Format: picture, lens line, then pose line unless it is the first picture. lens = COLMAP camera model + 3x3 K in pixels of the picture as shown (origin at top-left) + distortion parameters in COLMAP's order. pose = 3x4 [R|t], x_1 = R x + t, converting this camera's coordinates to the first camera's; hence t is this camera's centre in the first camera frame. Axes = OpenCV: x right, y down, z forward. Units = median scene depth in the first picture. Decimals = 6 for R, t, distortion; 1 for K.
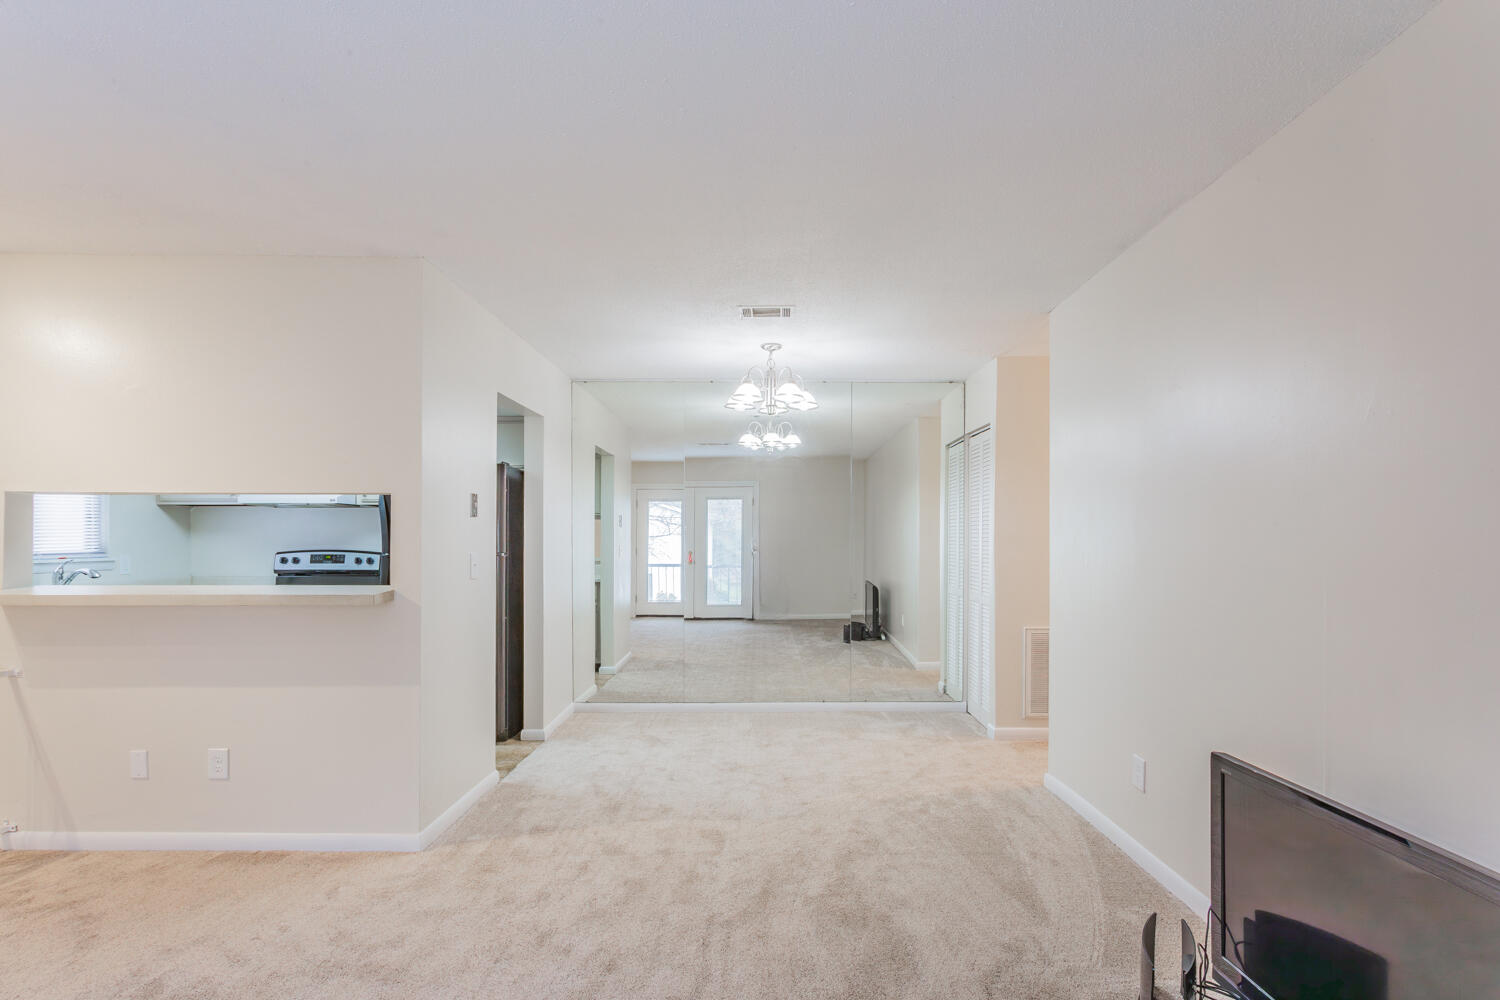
lens RADIAL K [[741.8, 0, 773.2], [0, 741.8, 542.2], [0, 0, 1]] dist [-0.001545, 0.000215]
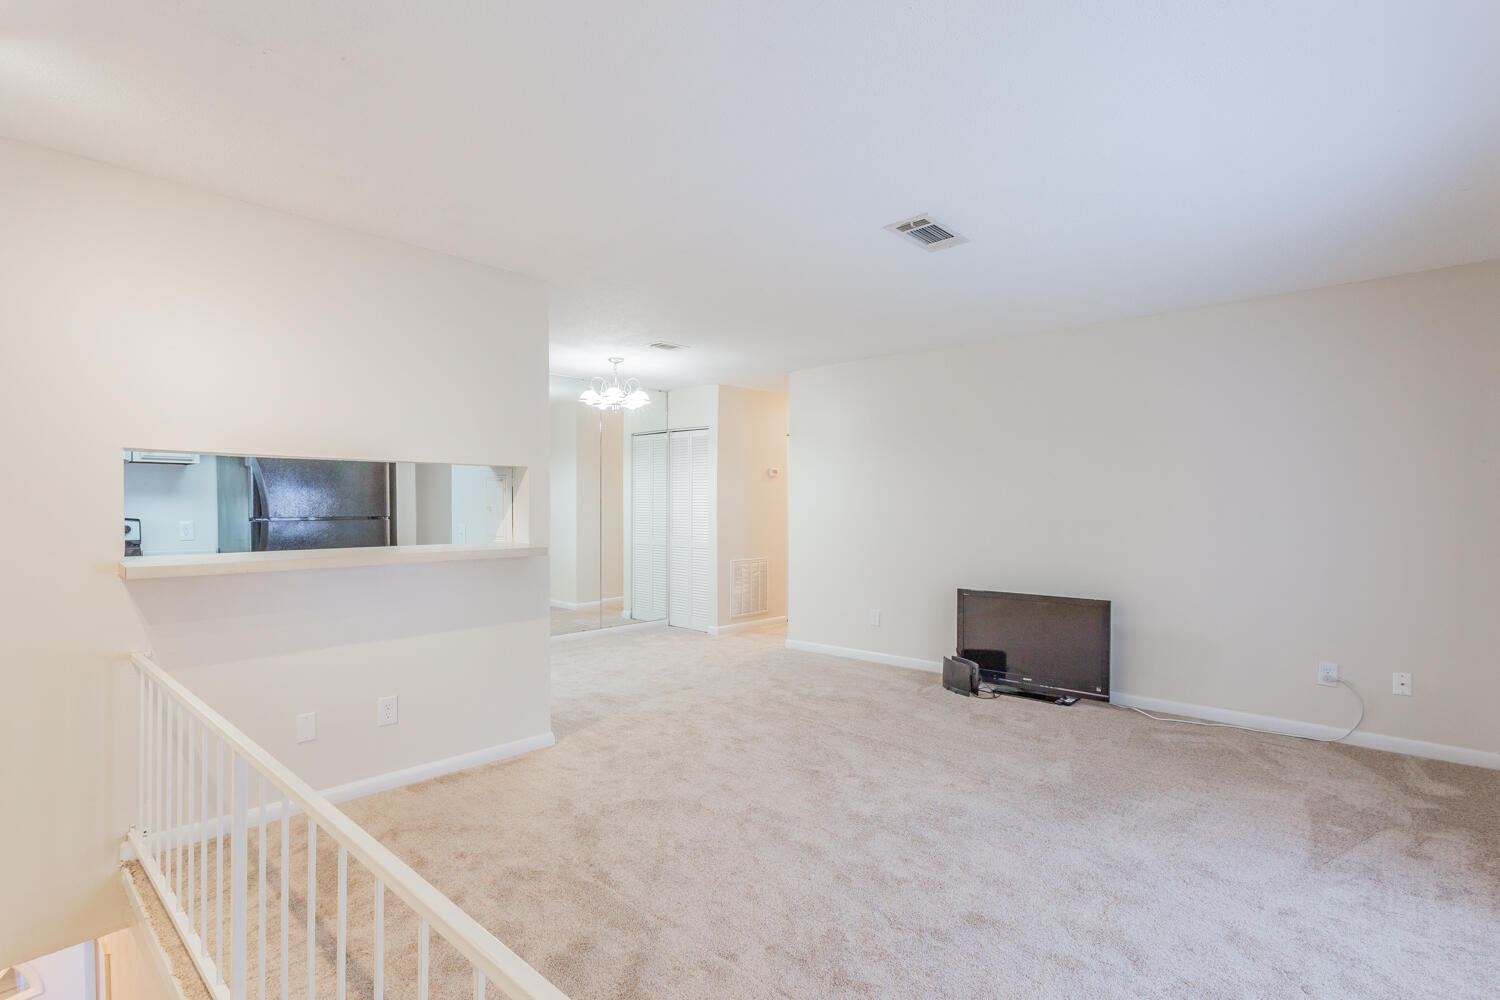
lens RADIAL K [[741.8, 0, 766.4], [0, 741.8, 516.5], [0, 0, 1]] dist [-0.001545, 0.000215]
pose [[0.664237, -0.012228, 0.747422, -0.772335], [0.001543, 0.999887, 0.014987, -0.000696], [-0.747521, -0.008802, 0.664180, -0.087228]]
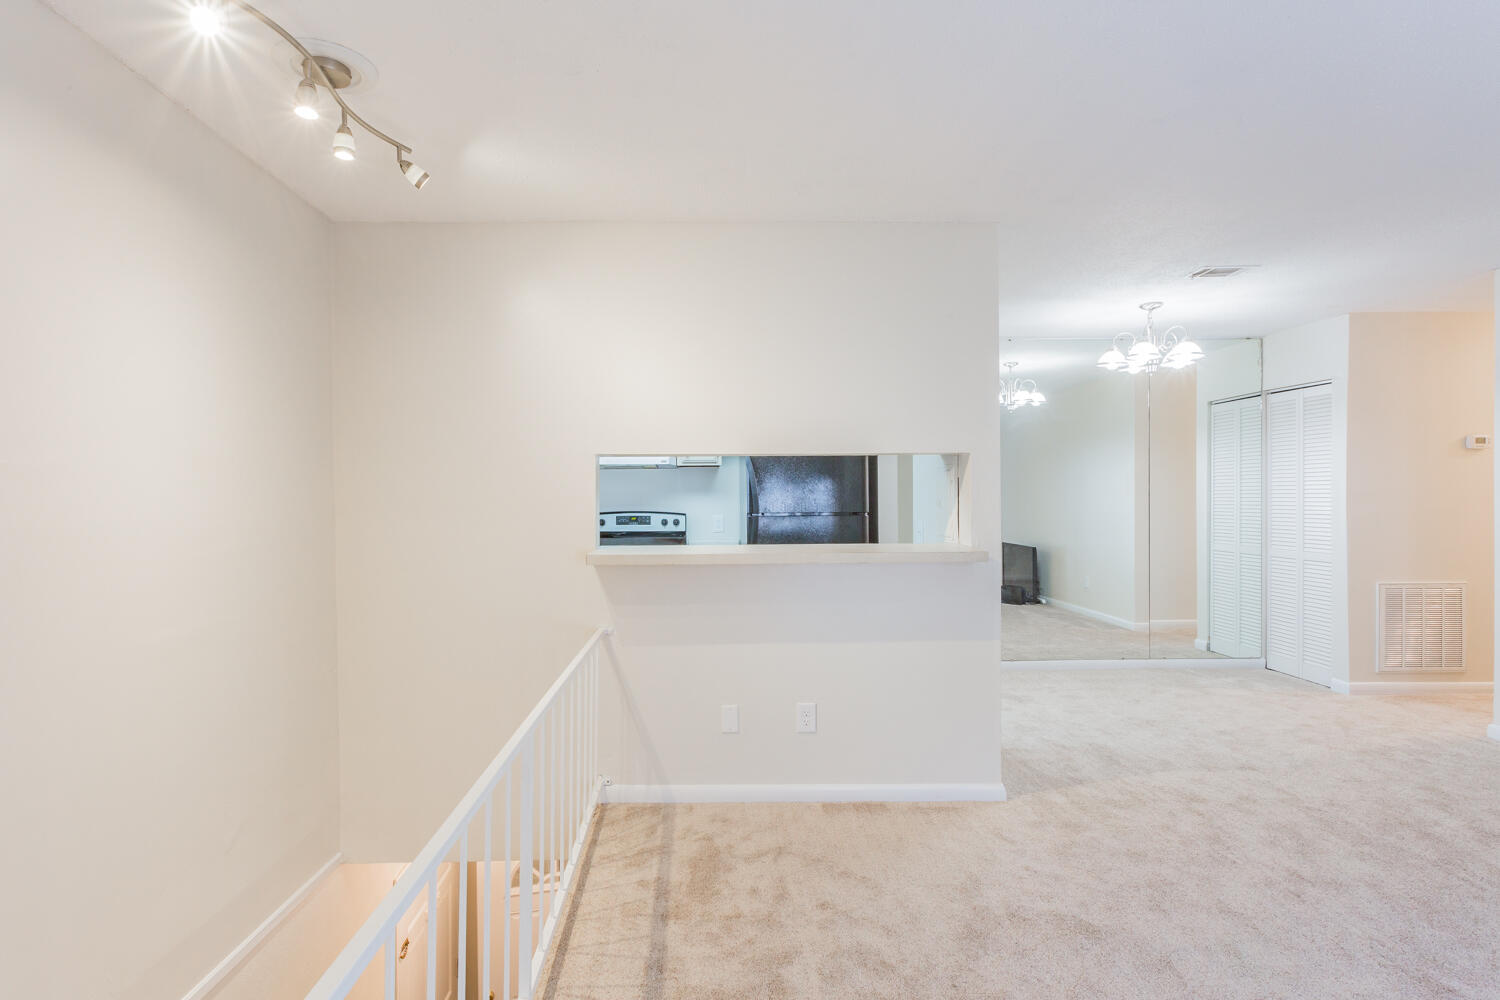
lens RADIAL K [[777.9, 0, 691.4], [0, 777.9, 502.9], [0, 0, 1]] dist [-0.005589, 0.003909]
pose [[0.999969, -0.007823, -0.000837, -0.588214], [0.007823, 0.999969, -0.000219, -0.000224], [0.000839, 0.000213, 1.000000, -0.052222]]
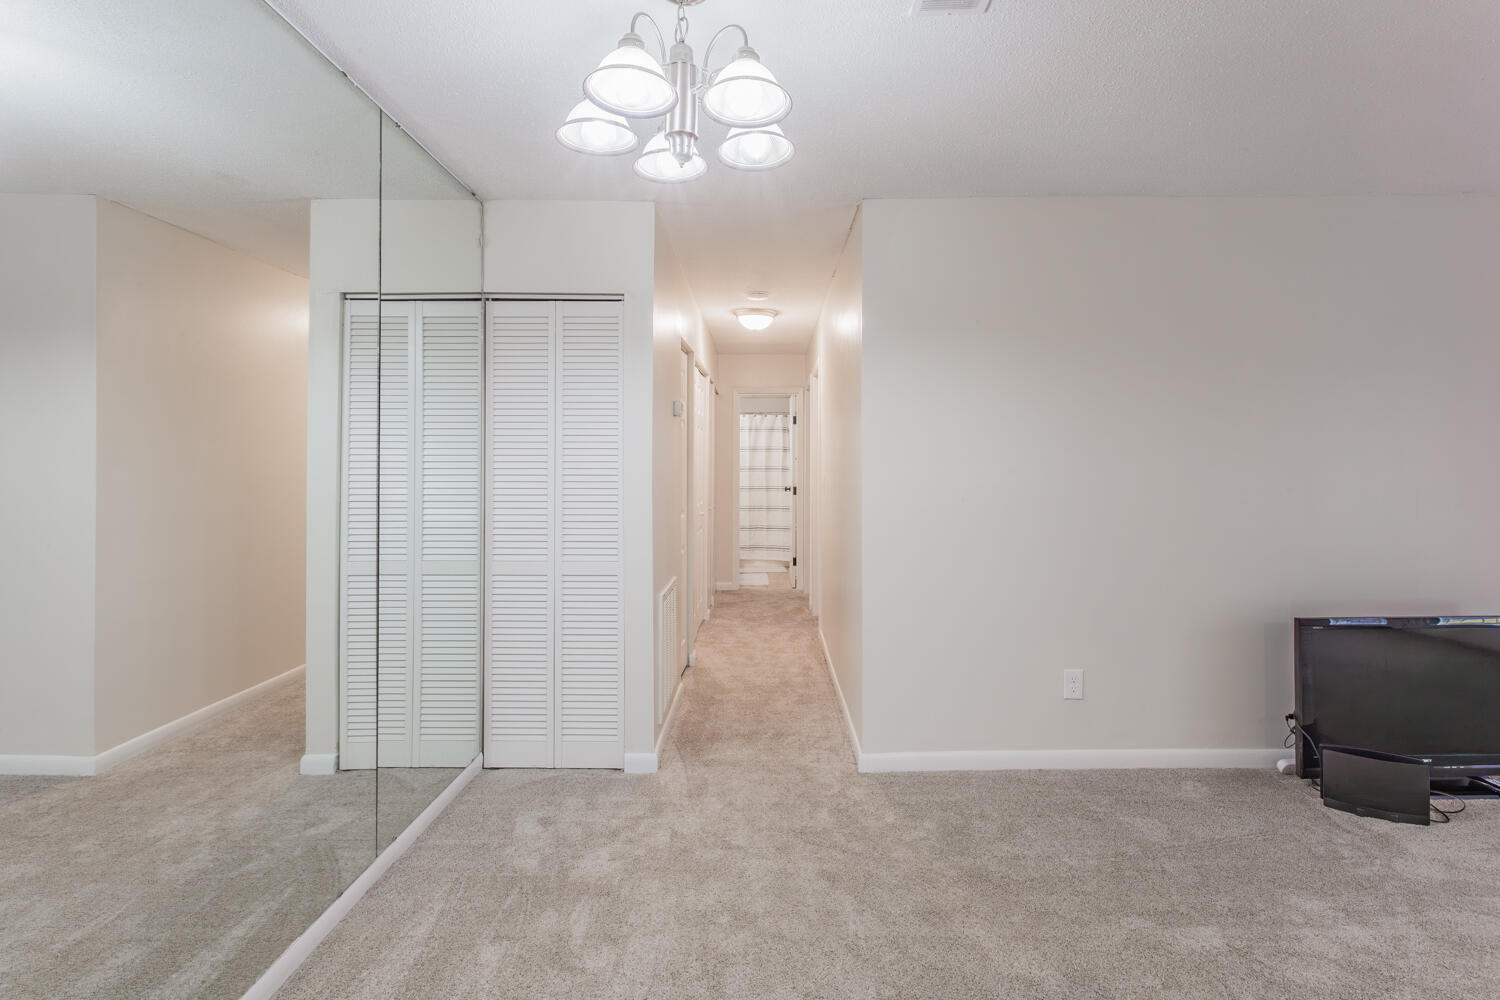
lens RADIAL K [[741.8, 0, 737.1], [0, 741.8, 445.4], [0, 0, 1]] dist [-0.001545, 0.000215]
pose [[-0.023450, -0.009501, 0.999680, -0.369986], [0.003326, 0.999949, 0.009581, -0.035987], [-0.999719, 0.003549, -0.023417, 0.941712]]
